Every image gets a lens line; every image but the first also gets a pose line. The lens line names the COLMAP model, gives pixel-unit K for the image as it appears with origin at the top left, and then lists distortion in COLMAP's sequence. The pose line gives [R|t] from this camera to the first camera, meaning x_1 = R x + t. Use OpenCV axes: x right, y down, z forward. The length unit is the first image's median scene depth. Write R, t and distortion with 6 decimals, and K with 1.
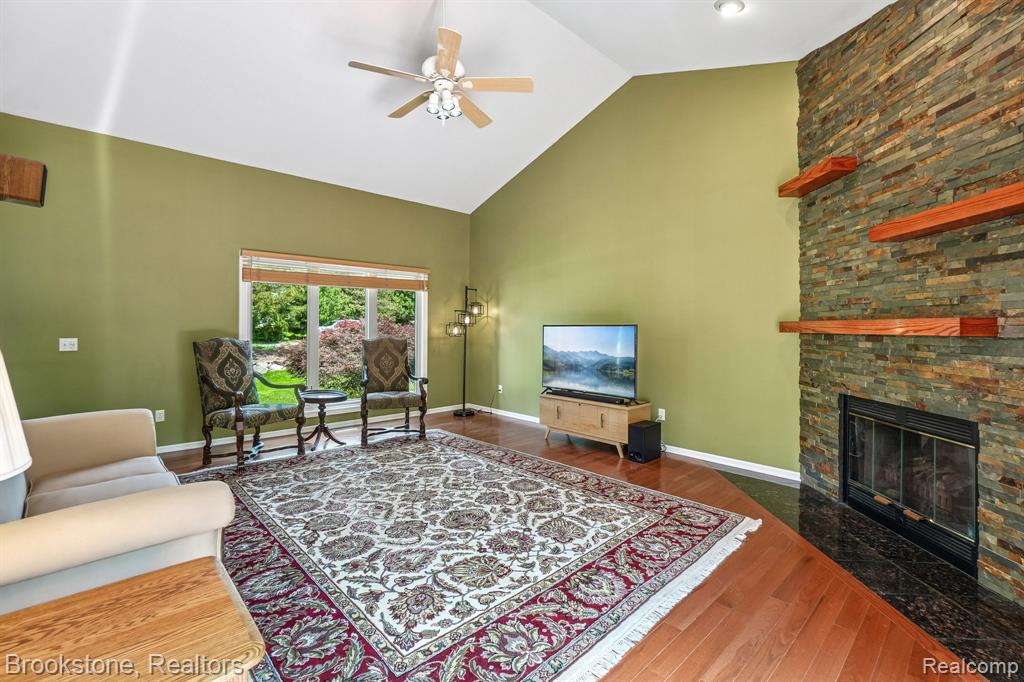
lens RADIAL K [[444.2, 0, 524.7], [0, 444.2, 328.3], [0, 0, 1]] dist [-0.007981, 0.001739]
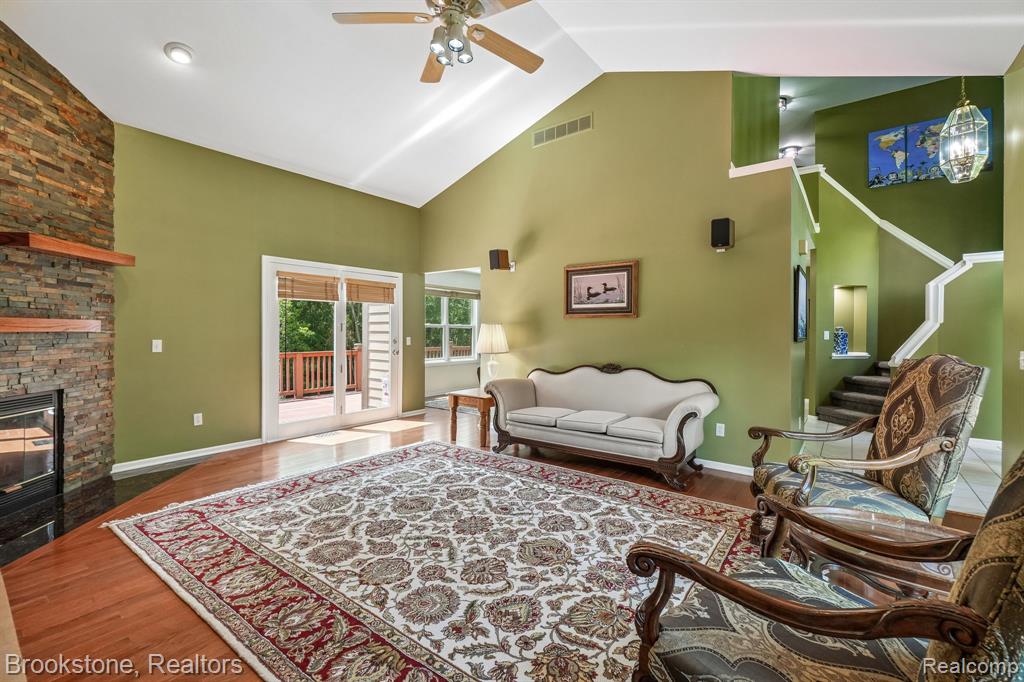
lens RADIAL K [[444.2, 0, 525.7], [0, 444.2, 336.5], [0, 0, 1]] dist [-0.007981, 0.001739]
pose [[-0.985394, -0.009252, -0.170036, -0.209402], [-0.011885, 0.999825, 0.014471, -0.004814], [0.169873, 0.016280, -0.985332, 2.076976]]
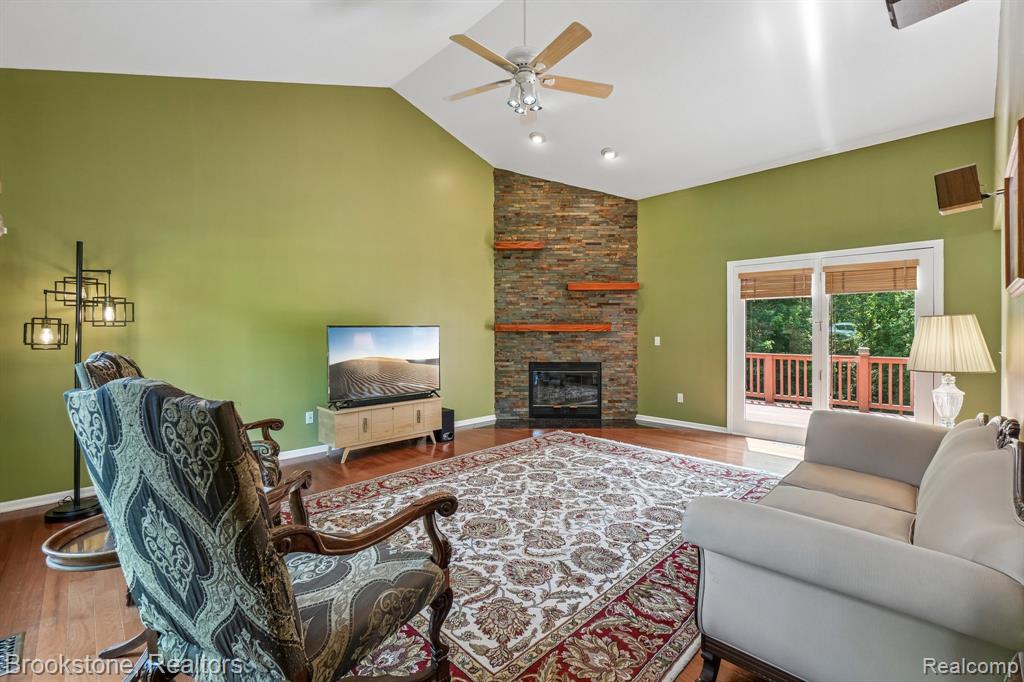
lens RADIAL K [[444.2, 0, 504.3], [0, 444.2, 336.3], [0, 0, 1]] dist [-0.007981, 0.001739]
pose [[0.003515, -0.021043, 0.999772, -1.334521], [0.002480, 0.999776, 0.021035, -0.007950], [-0.999991, 0.002405, 0.003567, 1.204853]]
